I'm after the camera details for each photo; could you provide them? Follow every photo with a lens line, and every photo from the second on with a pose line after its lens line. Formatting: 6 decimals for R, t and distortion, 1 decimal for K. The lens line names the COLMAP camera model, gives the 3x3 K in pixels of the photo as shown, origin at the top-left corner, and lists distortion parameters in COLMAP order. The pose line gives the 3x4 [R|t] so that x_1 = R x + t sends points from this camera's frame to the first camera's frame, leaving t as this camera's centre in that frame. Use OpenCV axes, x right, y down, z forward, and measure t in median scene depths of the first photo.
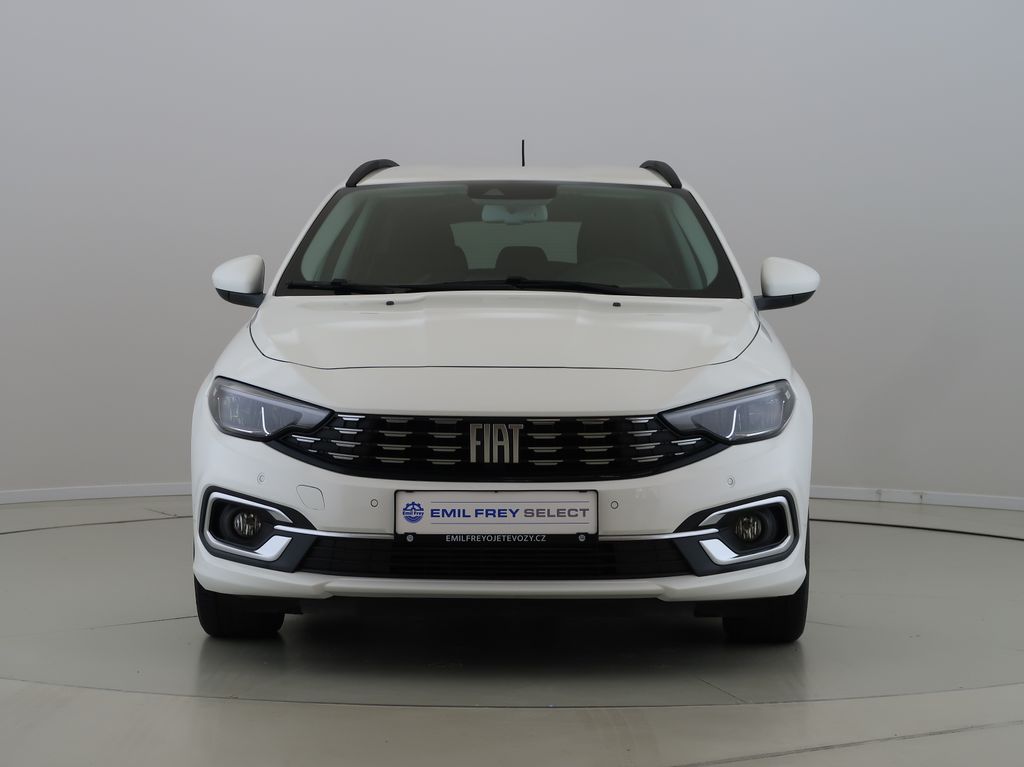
lens RADIAL K [[732.8, 0, 508.8], [0, 732.8, 399.3], [0, 0, 1]] dist [-0.039720, 0.000295]
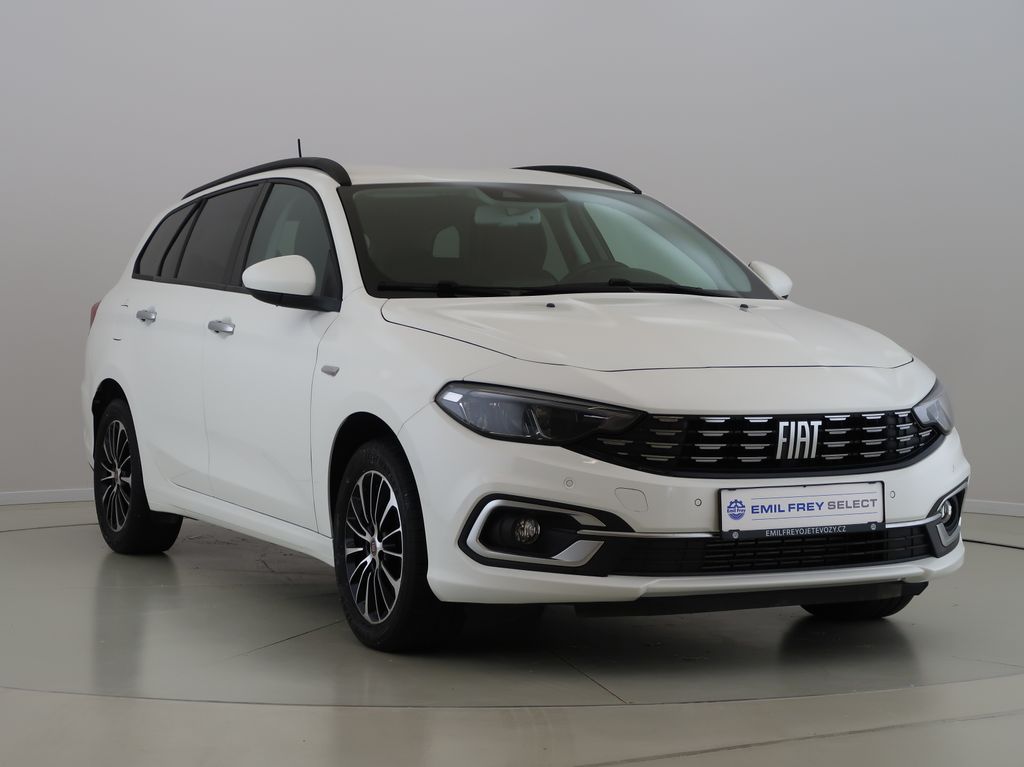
lens RADIAL K [[732.8, 0, 507.3], [0, 732.8, 381.8], [0, 0, 1]] dist [-0.039720, 0.000295]
pose [[0.991277, -0.018583, 0.130482, -0.558594], [0.021800, 0.999491, -0.023272, -0.007306], [-0.129983, 0.025913, 0.991178, 0.025297]]
